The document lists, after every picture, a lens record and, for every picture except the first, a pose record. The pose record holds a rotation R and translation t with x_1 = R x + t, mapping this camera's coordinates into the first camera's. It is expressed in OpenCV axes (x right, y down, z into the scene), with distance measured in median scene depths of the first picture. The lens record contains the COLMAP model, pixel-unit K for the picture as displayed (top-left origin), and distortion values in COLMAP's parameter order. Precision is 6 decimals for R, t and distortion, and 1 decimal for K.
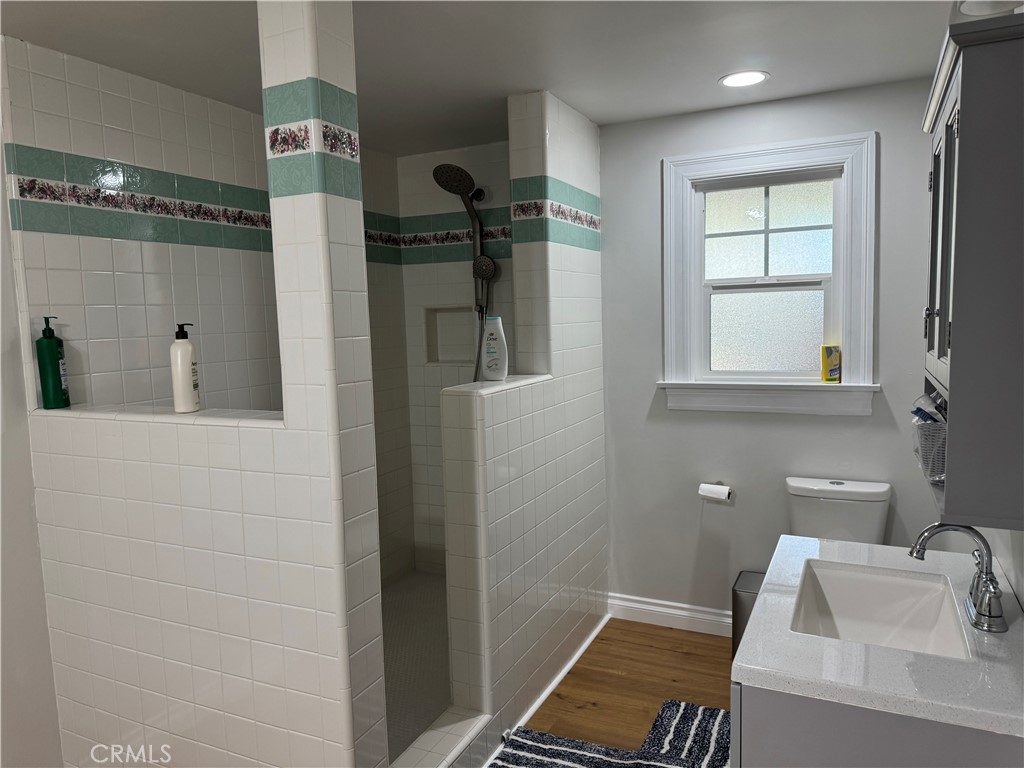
lens RADIAL K [[725.6, 0, 510.2], [0, 725.6, 385.7], [0, 0, 1]] dist [0.045533, -0.041242]
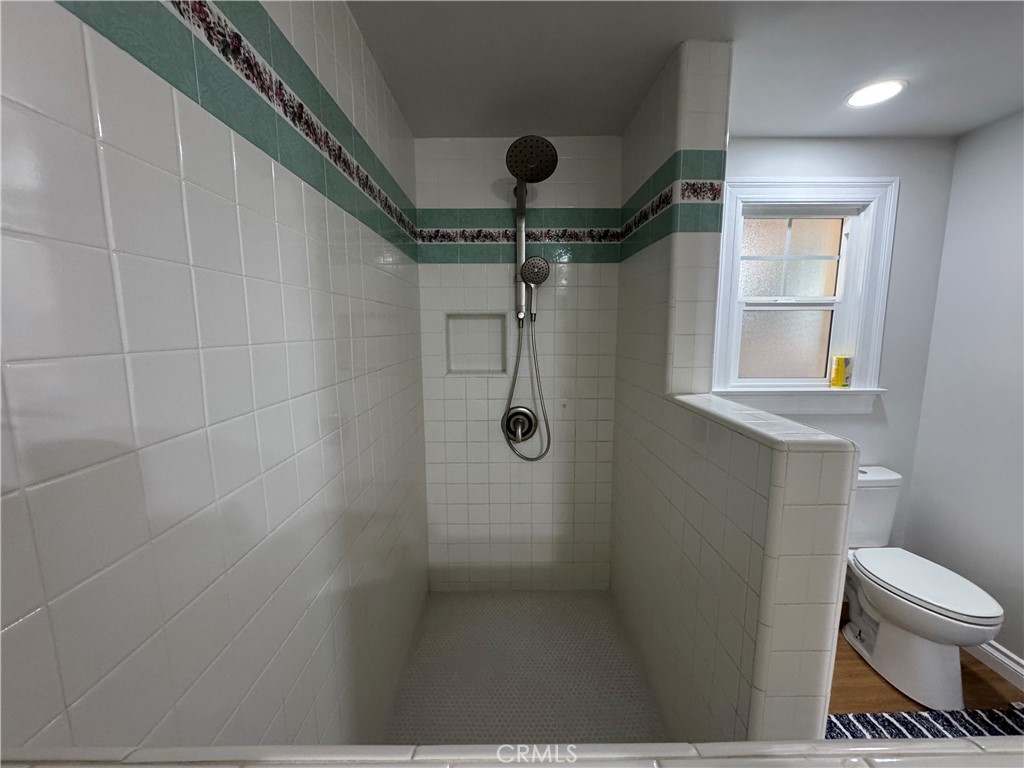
lens RADIAL K [[413.6, 0, 513.2], [0, 413.6, 381.8], [0, 0, 1]] dist [-0.014179, 0.001707]
pose [[0.895844, -0.029425, 0.443393, -0.345476], [0.018065, 0.999392, 0.029824, -0.044392], [-0.444001, -0.018708, 0.895831, 0.631516]]
